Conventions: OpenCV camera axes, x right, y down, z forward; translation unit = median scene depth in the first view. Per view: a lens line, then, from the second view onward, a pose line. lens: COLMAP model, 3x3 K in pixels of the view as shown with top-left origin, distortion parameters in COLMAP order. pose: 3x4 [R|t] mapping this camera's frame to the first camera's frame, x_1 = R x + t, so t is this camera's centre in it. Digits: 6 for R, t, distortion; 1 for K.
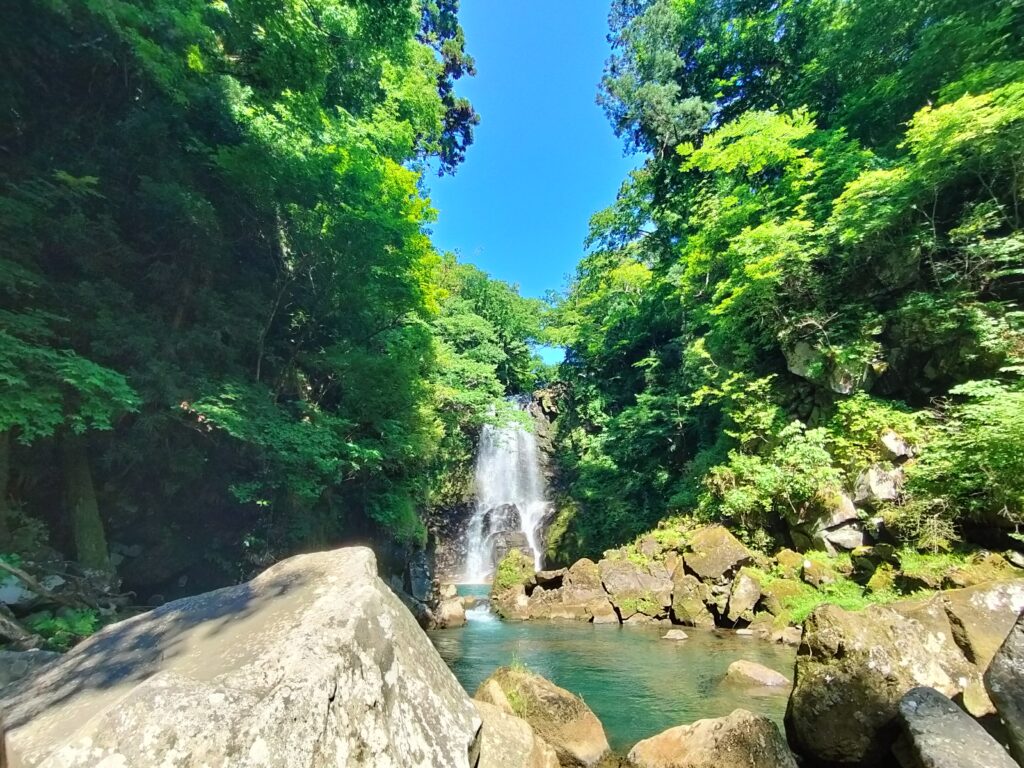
lens RADIAL K [[474.8, 0, 513.4], [0, 474.8, 377.3], [0, 0, 1]] dist [-0.011910, 0.008661]
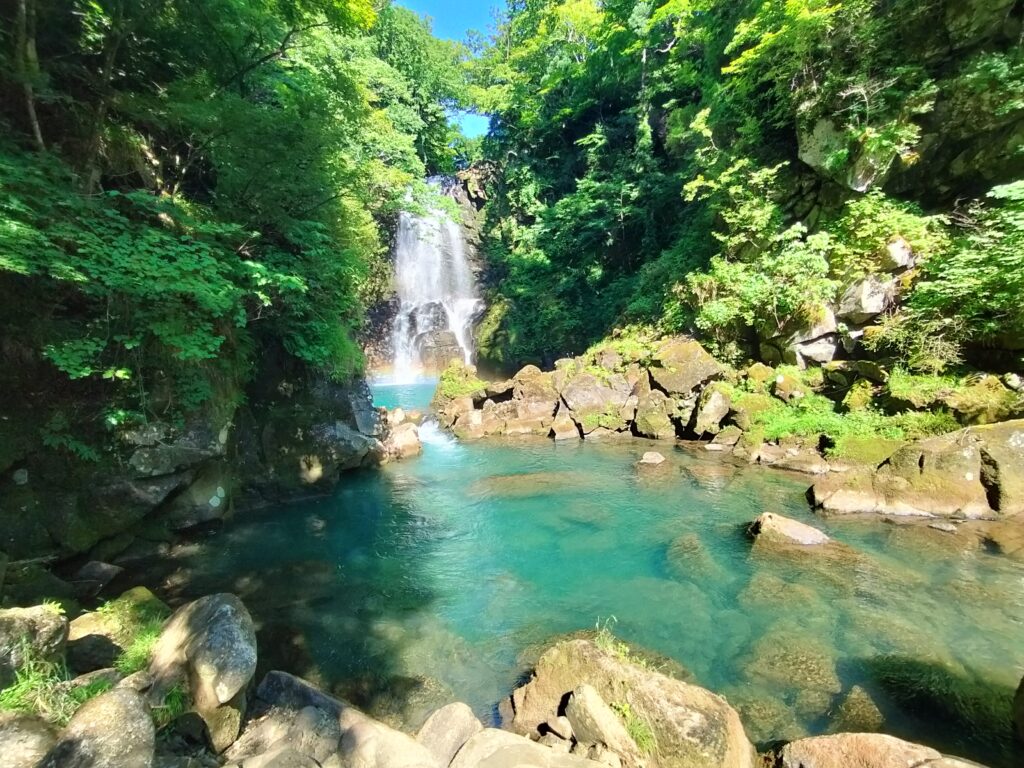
lens RADIAL K [[474.8, 0, 513.4], [0, 474.8, 377.3], [0, 0, 1]] dist [-0.011910, 0.008661]
pose [[0.983364, -0.044963, 0.175992, -0.071543], [-0.034507, 0.904997, 0.424017, -0.001379], [-0.178338, -0.423036, 0.888390, 0.192780]]
